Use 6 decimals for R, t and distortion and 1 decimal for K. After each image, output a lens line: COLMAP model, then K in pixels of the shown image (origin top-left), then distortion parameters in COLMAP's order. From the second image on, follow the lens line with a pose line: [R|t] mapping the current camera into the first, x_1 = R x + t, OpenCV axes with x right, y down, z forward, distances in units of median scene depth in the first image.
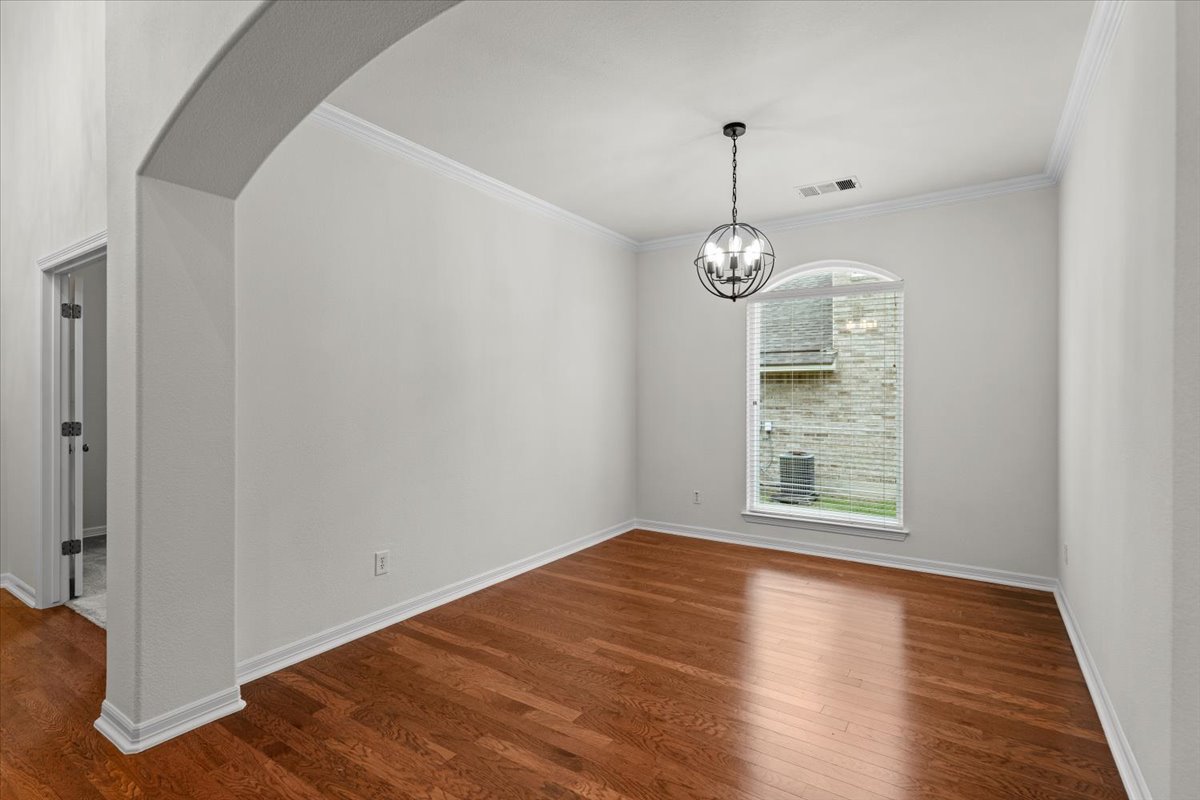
lens RADIAL K [[569.1, 0, 600.4], [0, 569.1, 396.2], [0, 0, 1]] dist [0.007974, 0.001899]
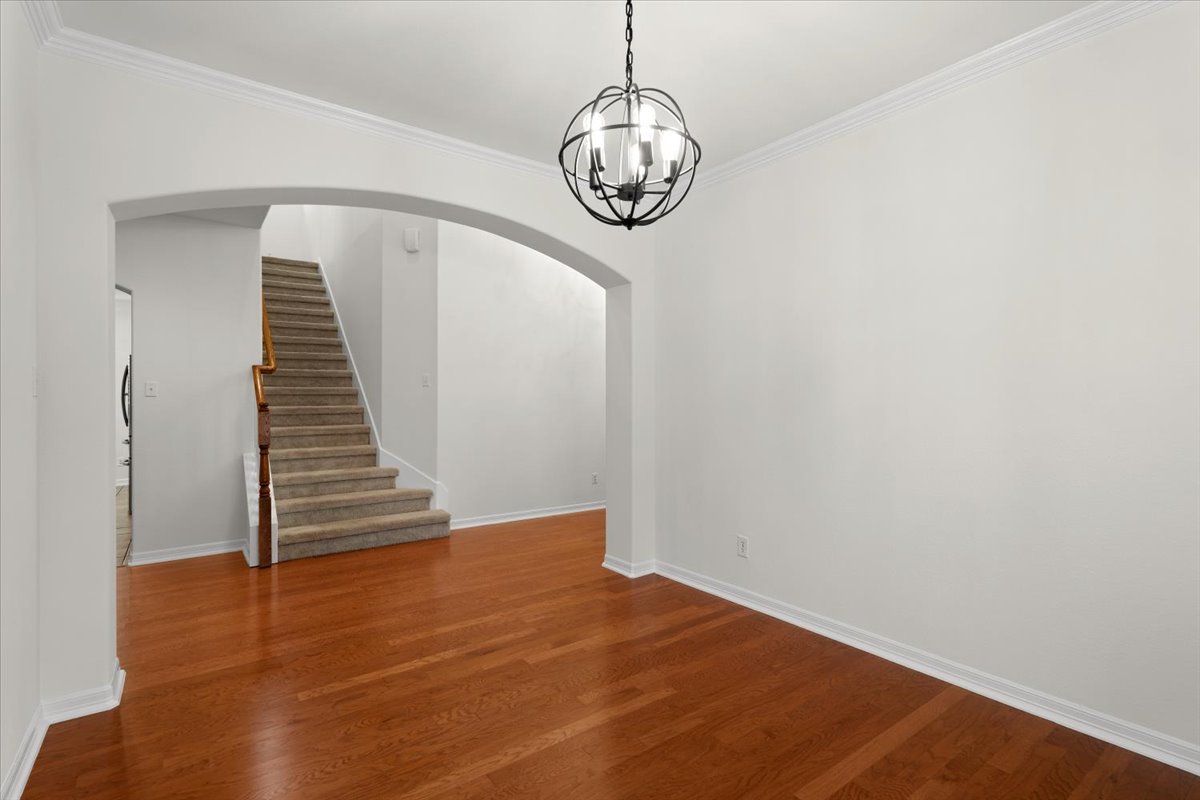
lens RADIAL K [[569.1, 0, 600.4], [0, 569.1, 397.8], [0, 0, 1]] dist [0.007974, 0.001899]
pose [[-0.341167, 0.003655, -0.939996, 0.813955], [-0.004465, 0.999975, 0.005509, 0.004373], [0.939992, 0.006076, -0.341142, 1.231235]]
